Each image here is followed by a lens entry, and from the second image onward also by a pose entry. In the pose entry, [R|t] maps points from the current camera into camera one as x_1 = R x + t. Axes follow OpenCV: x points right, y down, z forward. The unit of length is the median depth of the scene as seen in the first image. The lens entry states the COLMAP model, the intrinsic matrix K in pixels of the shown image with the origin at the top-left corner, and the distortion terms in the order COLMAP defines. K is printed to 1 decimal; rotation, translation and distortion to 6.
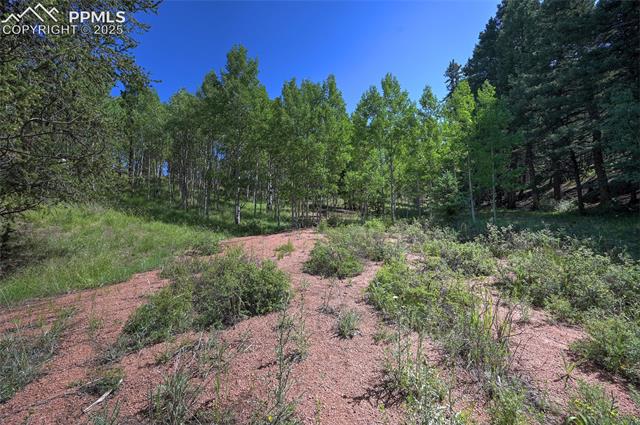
lens RADIAL K [[245.8, 0, 321.5], [0, 245.8, 210.9], [0, 0, 1]] dist [0.067094, -0.003536]
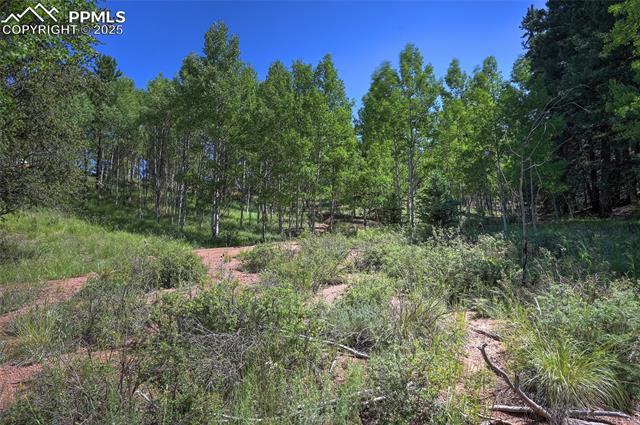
lens RADIAL K [[356.3, 0, 320.0], [0, 356.3, 212.5], [0, 0, 1]] dist [0.045430, 0.035982]
pose [[0.995012, -0.004989, -0.099628, 0.129844], [0.001759, 0.999471, -0.032483, 0.014578], [0.099737, 0.032146, 0.994494, -0.152366]]
